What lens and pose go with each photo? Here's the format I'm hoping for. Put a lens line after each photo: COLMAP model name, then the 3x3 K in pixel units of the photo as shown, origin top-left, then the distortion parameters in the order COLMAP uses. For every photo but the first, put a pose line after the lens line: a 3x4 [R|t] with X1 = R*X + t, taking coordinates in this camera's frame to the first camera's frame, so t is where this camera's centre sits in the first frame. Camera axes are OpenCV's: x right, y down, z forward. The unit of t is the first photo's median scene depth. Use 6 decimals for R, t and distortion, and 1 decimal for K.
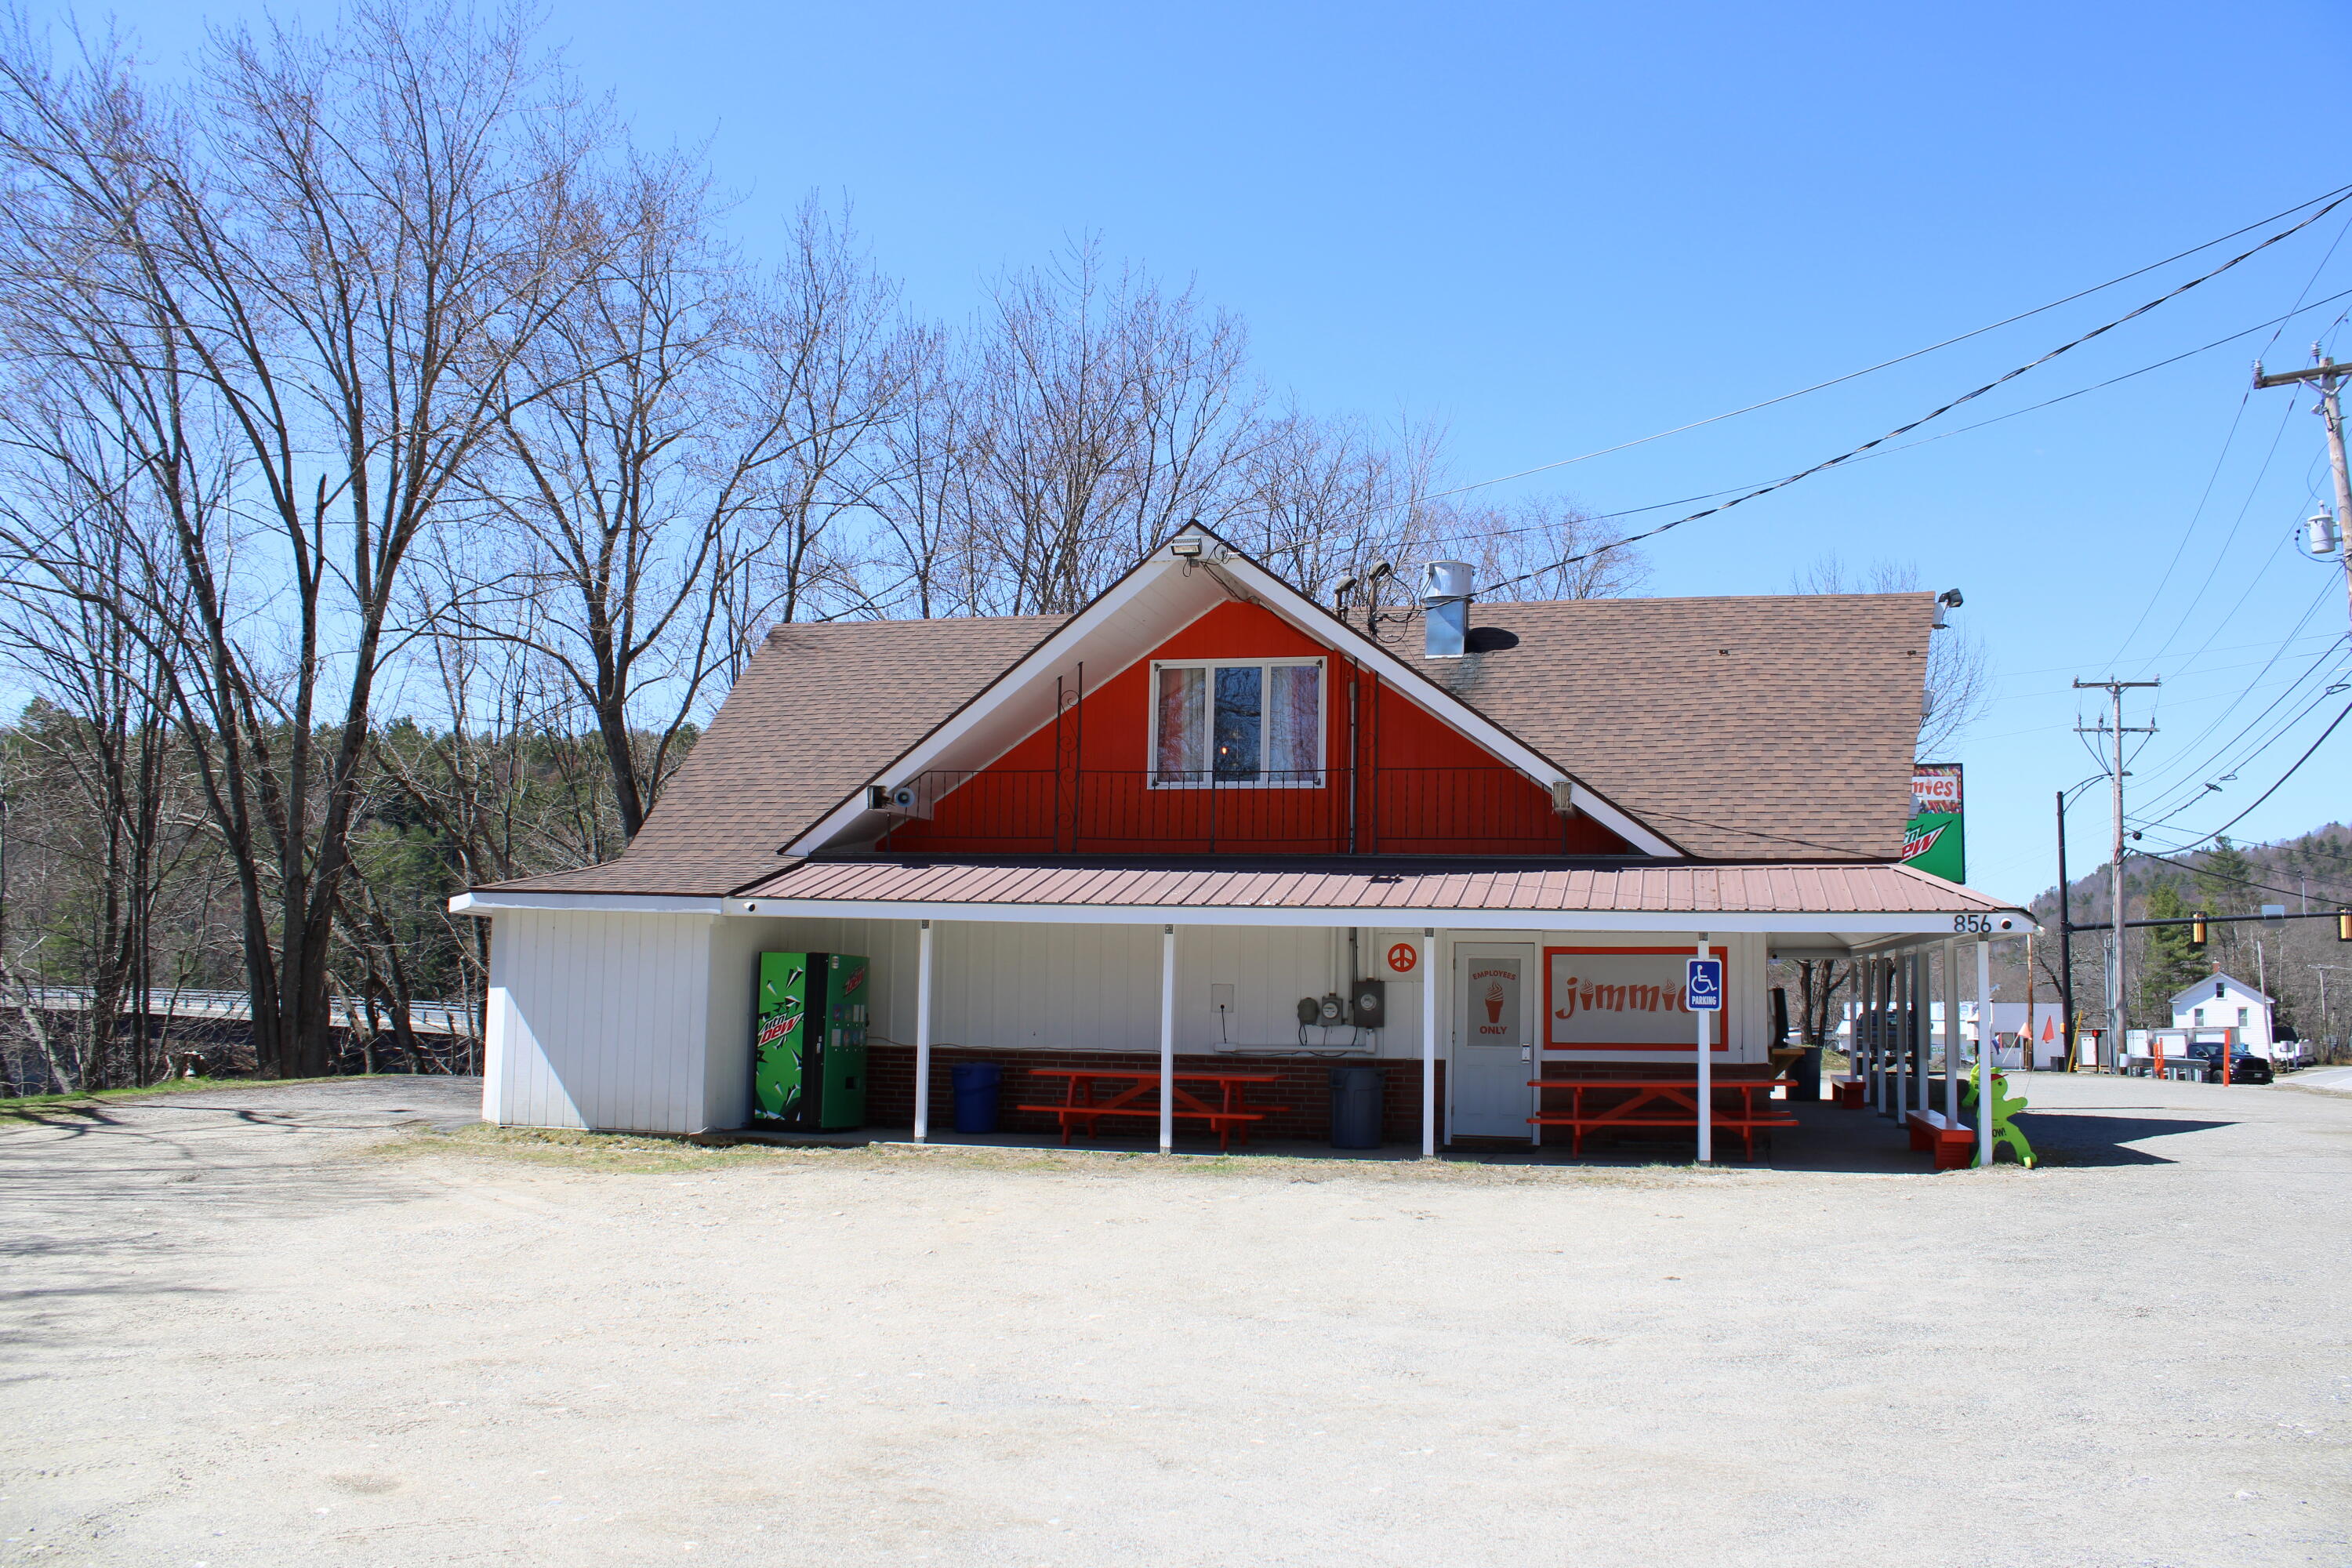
lens RADIAL K [[1832.8, 0, 1176.0], [0, 1832.8, 784.0], [0, 0, 1]] dist [-0.144808, 0.105824]
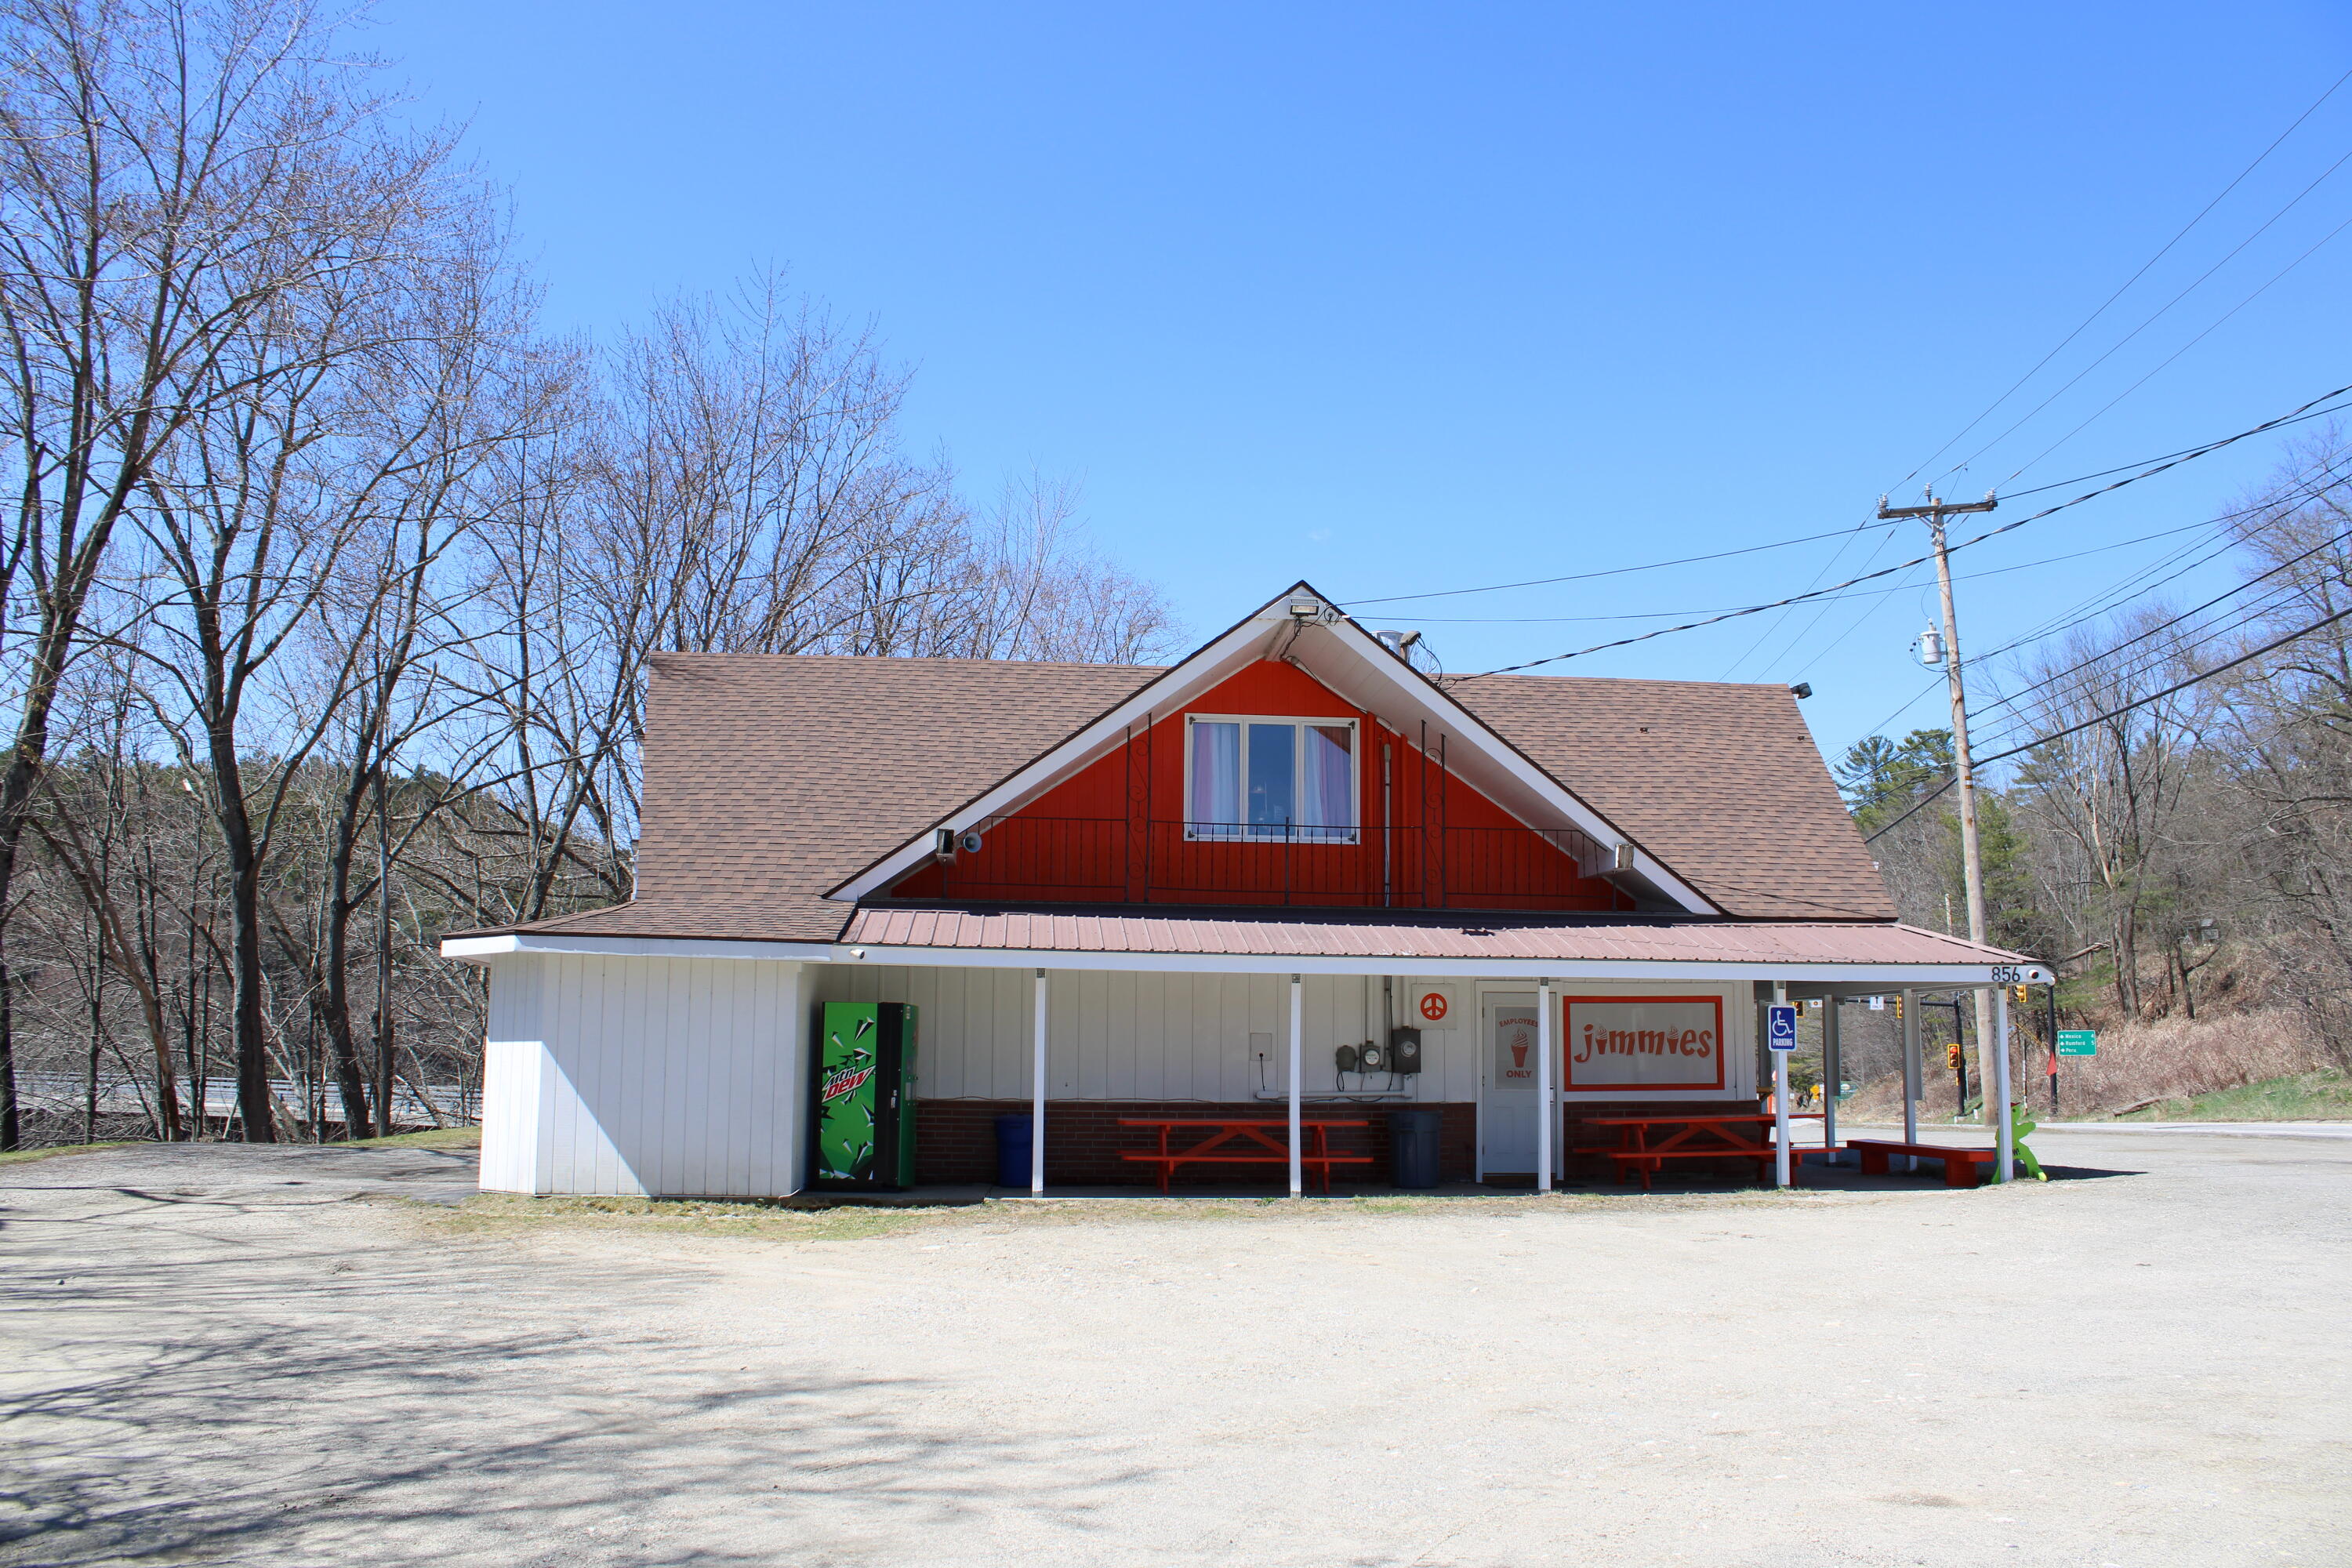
lens RADIAL K [[1832.8, 0, 1176.0], [0, 1832.8, 784.0], [0, 0, 1]] dist [-0.144808, 0.105824]
pose [[0.948453, 0.037276, 0.314719, -0.361490], [-0.028206, 0.999046, -0.033327, 0.005926], [-0.315661, 0.022732, 0.948600, 0.044299]]
